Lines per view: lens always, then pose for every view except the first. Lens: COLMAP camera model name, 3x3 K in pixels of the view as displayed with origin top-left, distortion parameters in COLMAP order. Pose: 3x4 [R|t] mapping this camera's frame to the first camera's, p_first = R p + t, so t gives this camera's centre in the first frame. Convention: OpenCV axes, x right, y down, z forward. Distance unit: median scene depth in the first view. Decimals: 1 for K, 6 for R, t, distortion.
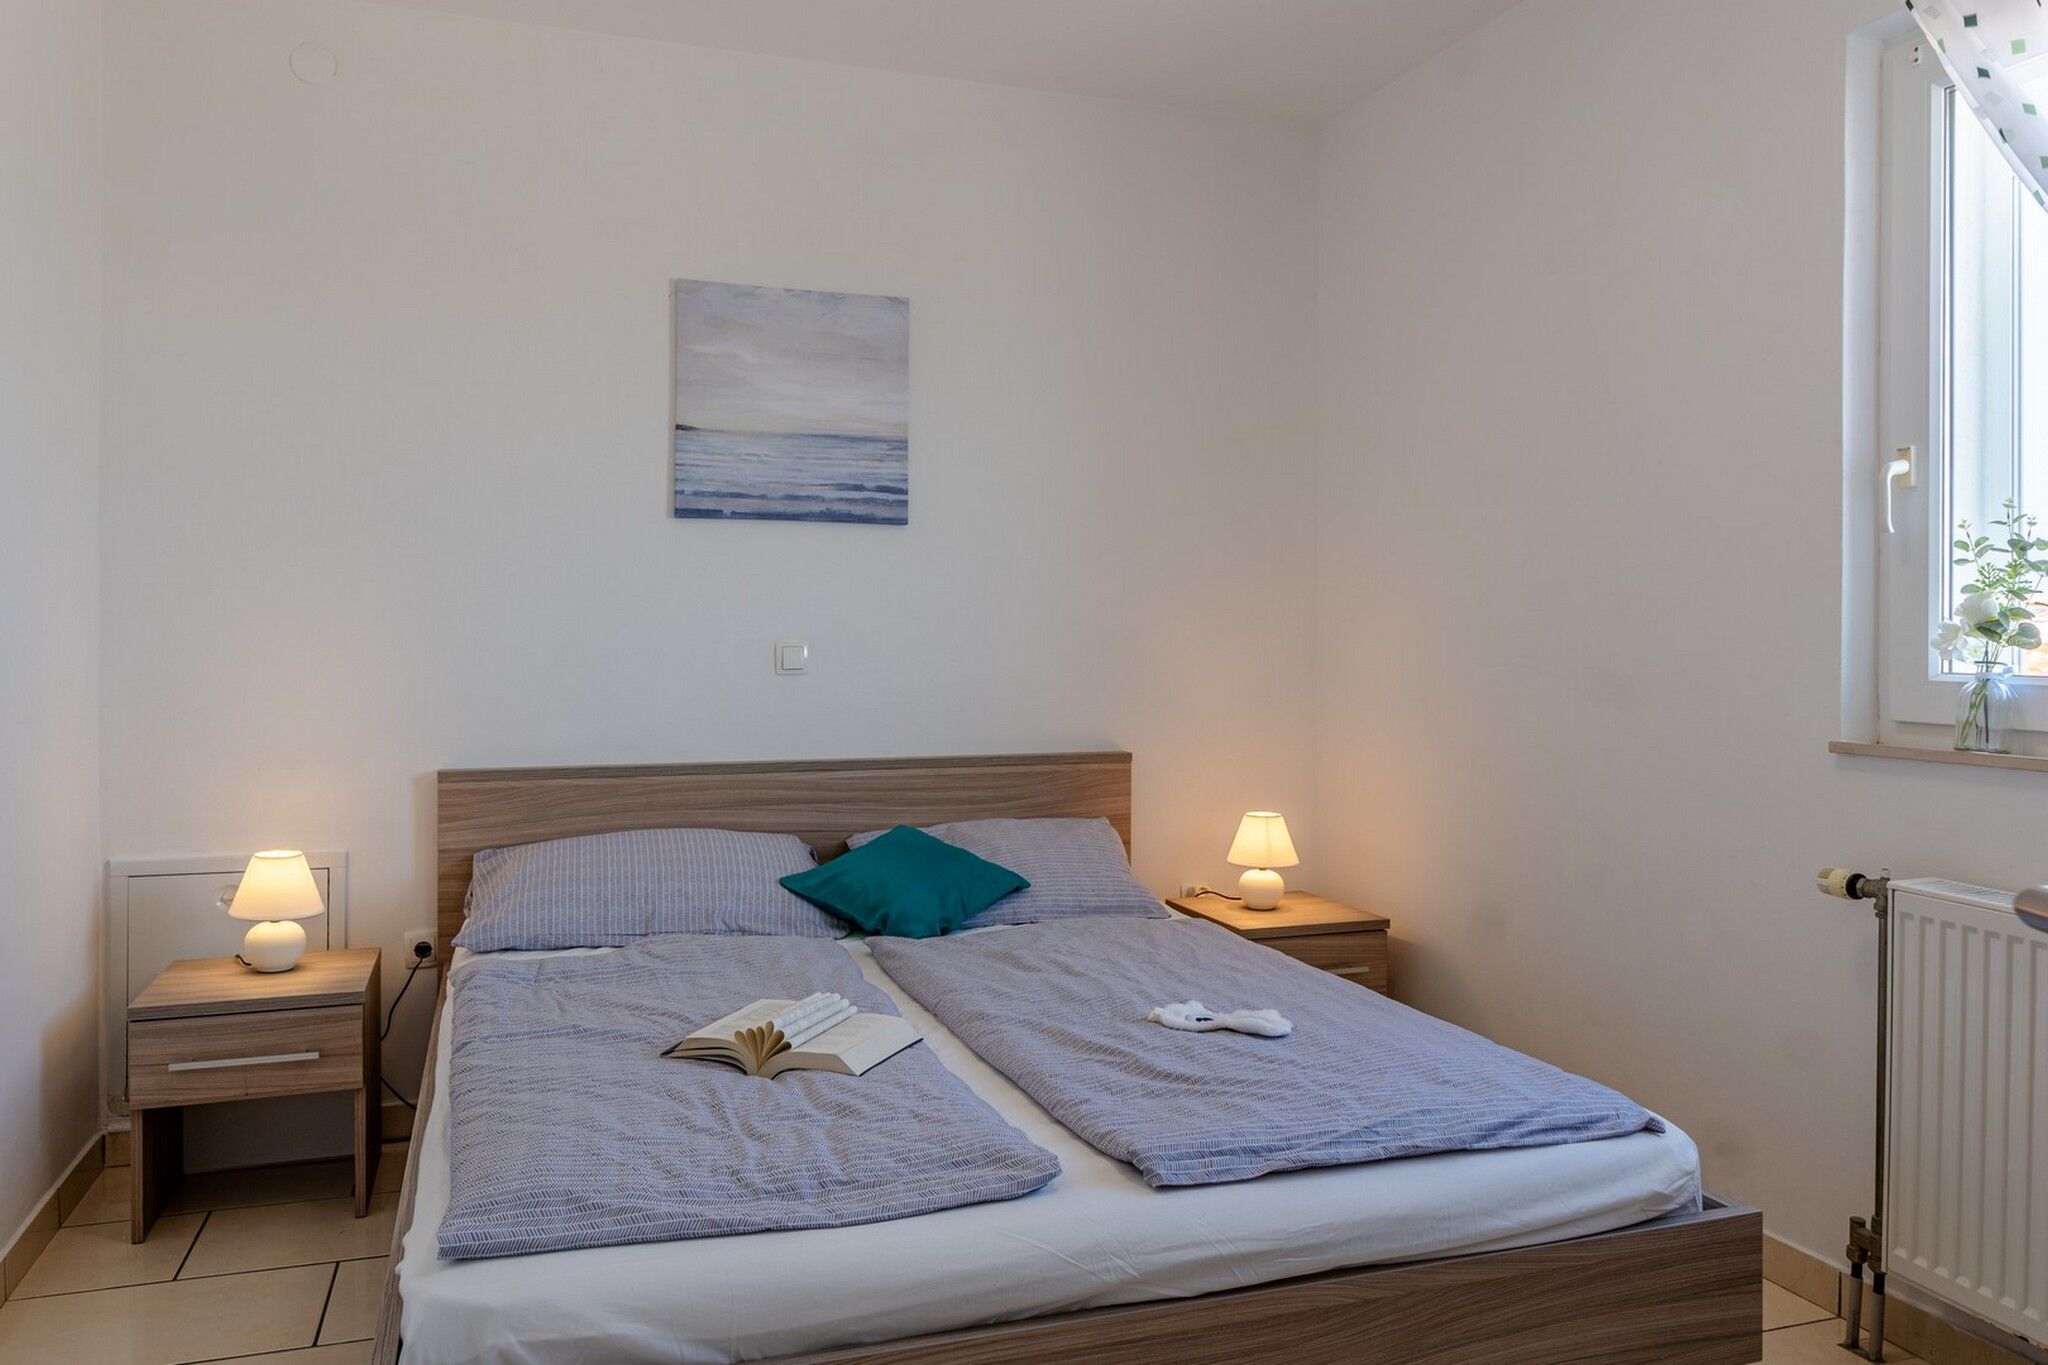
lens RADIAL K [[1545.1, 0, 932.7], [0, 1545.1, 623.4], [0, 0, 1]] dist [0.004516, -0.003235]
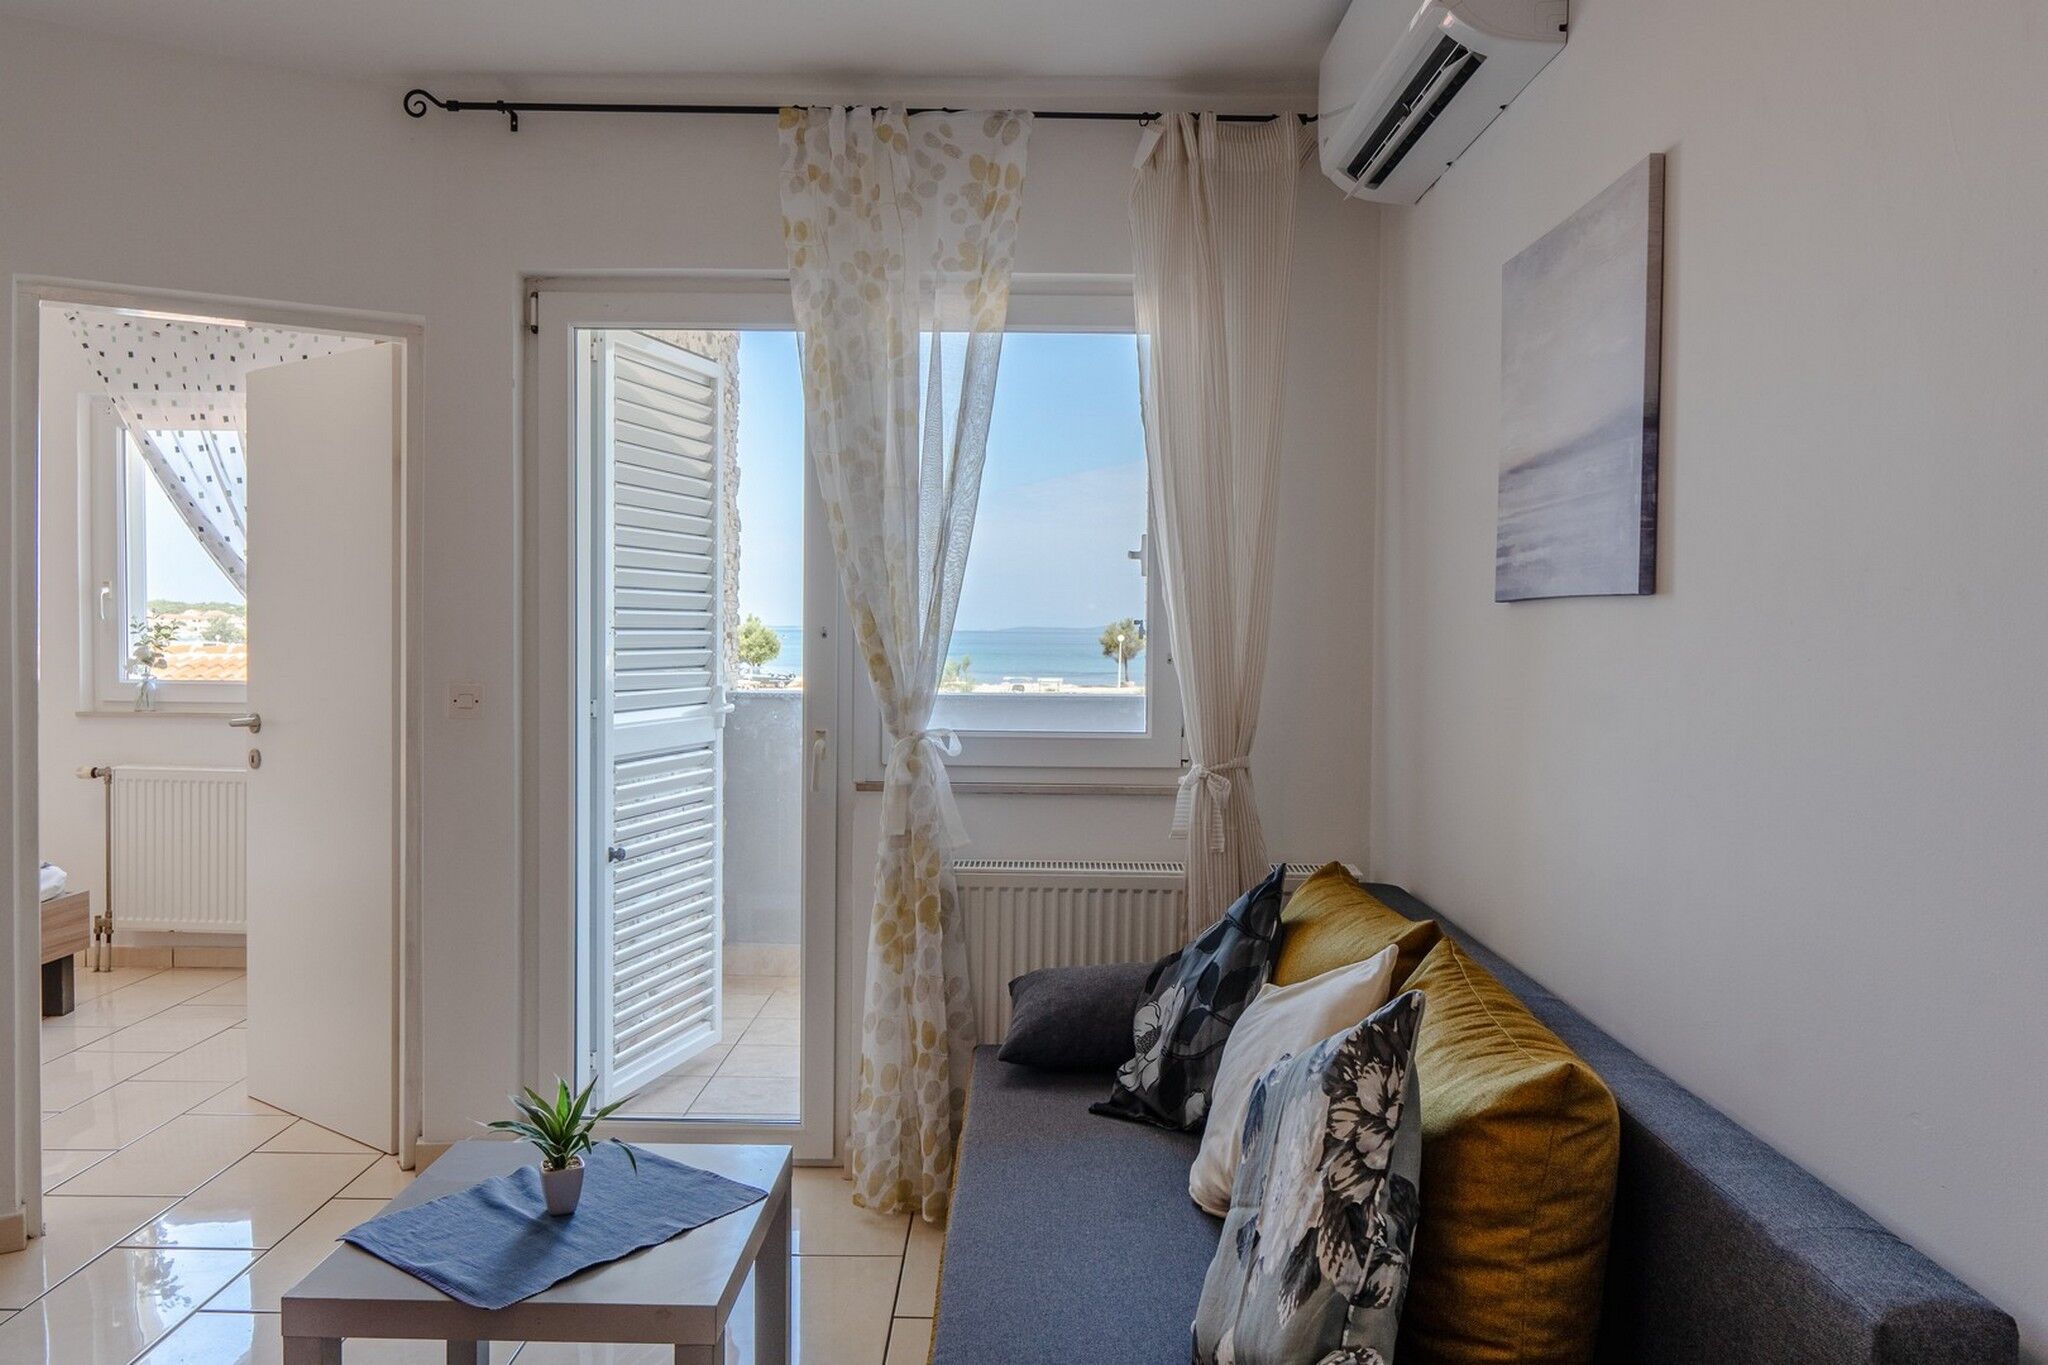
lens RADIAL K [[1429.0, 0, 1018.9], [0, 1429.0, 678.2], [0, 0, 1]] dist [-0.003173, -0.002608]
pose [[0.321821, -0.034577, 0.946169, -0.998883], [-0.004722, 0.999262, 0.038123, -0.061254], [-0.946789, -0.016737, 0.321420, -1.020193]]
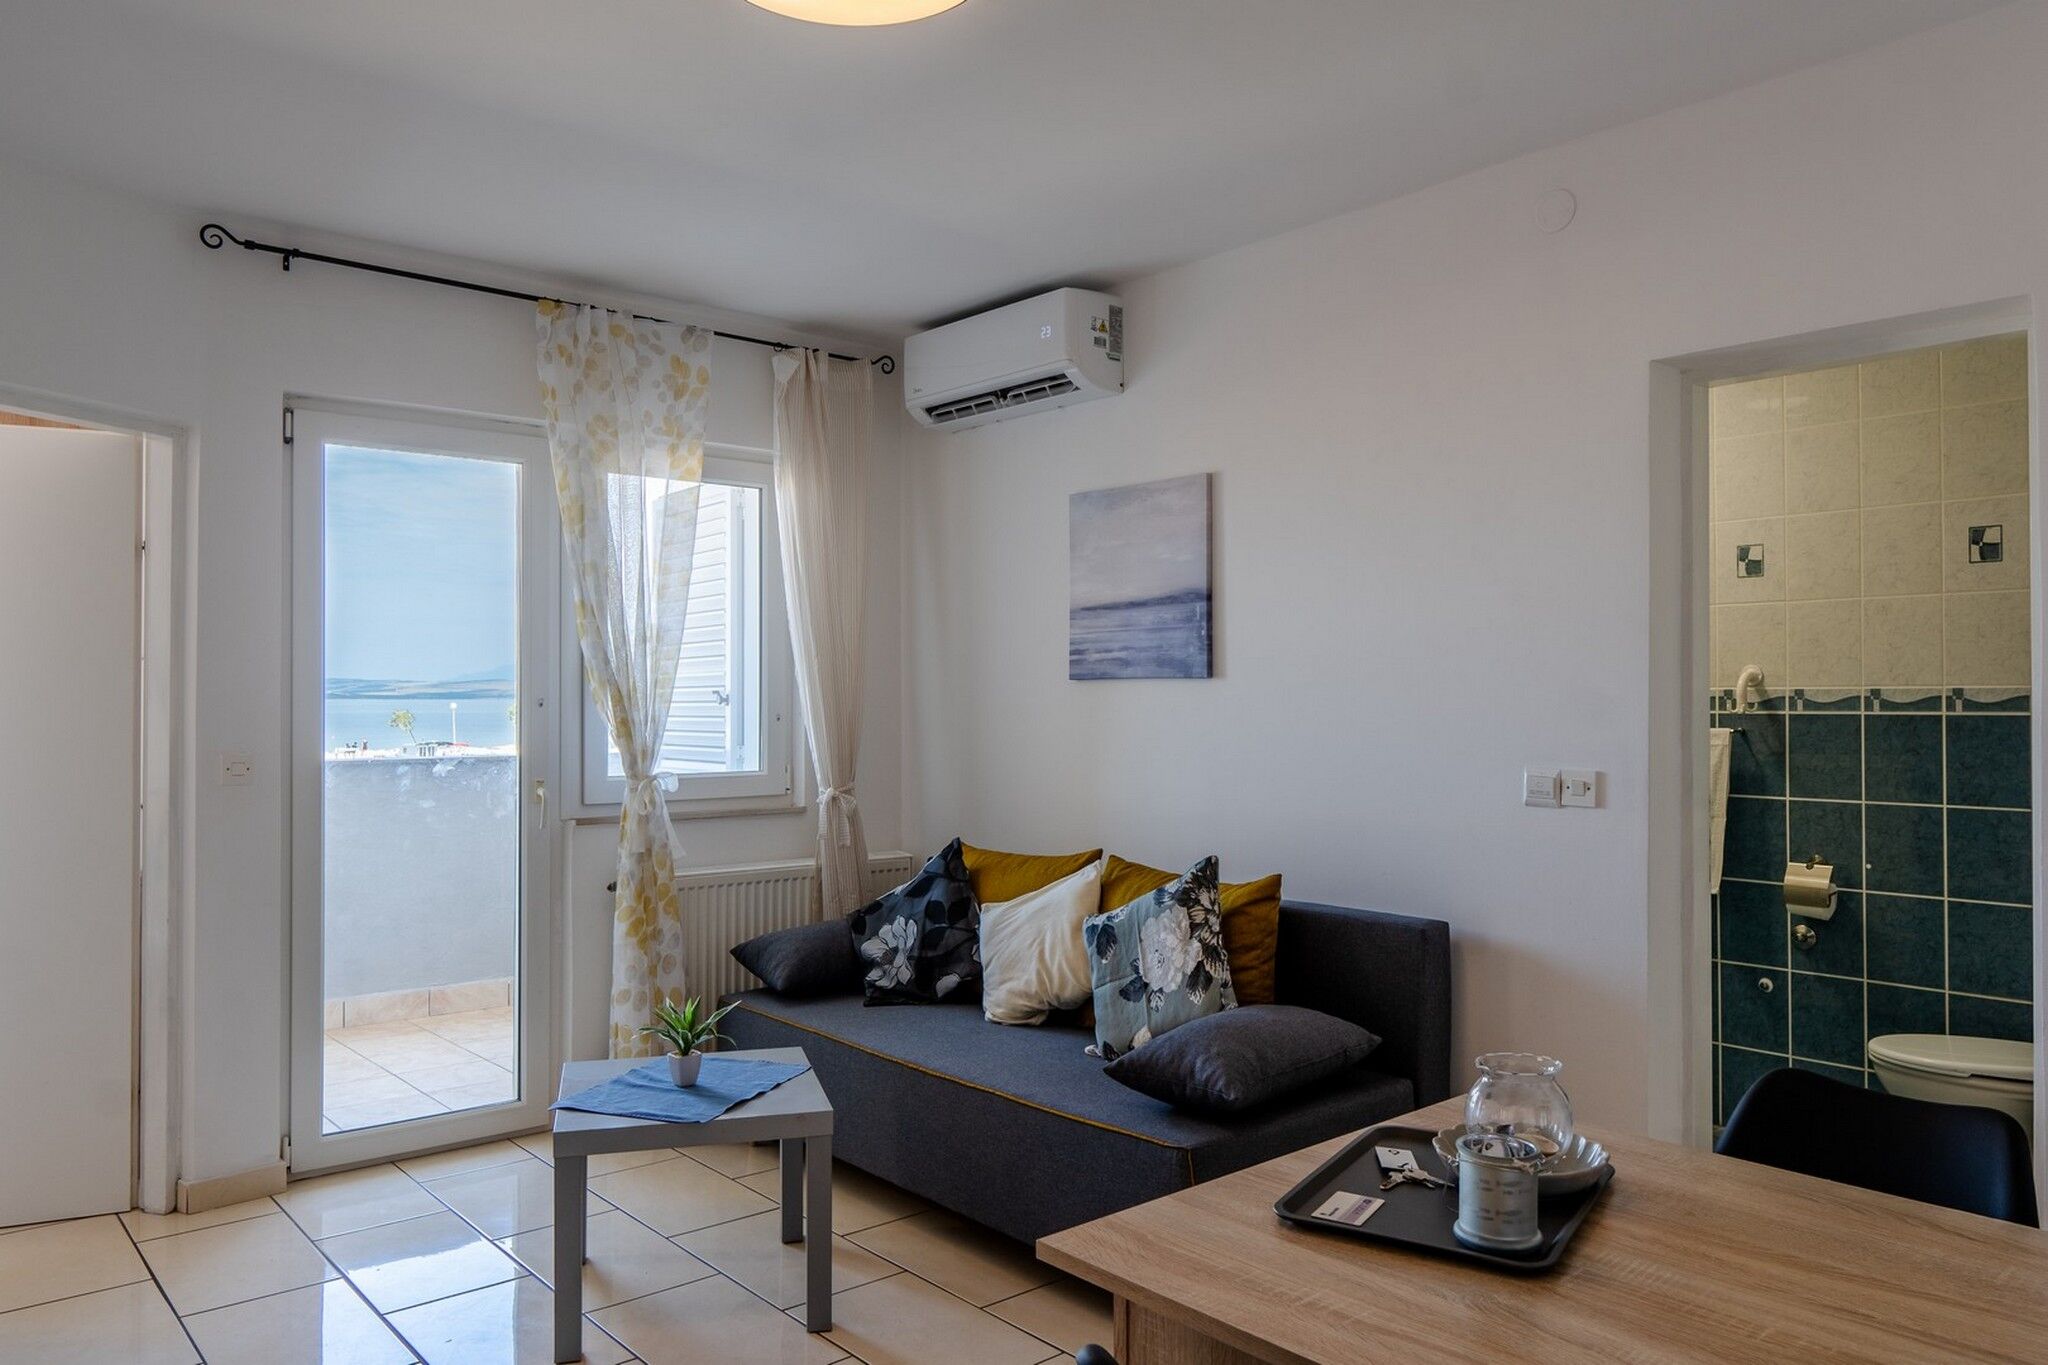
lens RADIAL K [[1426.7, 0, 1031.2], [0, 1426.7, 684.1], [0, 0, 1]] dist [-0.009173, -0.006255]
pose [[-0.378905, 0.003893, 0.925427, -1.597139], [0.003586, 0.999990, -0.002738, -0.067718], [-0.925429, 0.002281, -0.378915, -0.282037]]
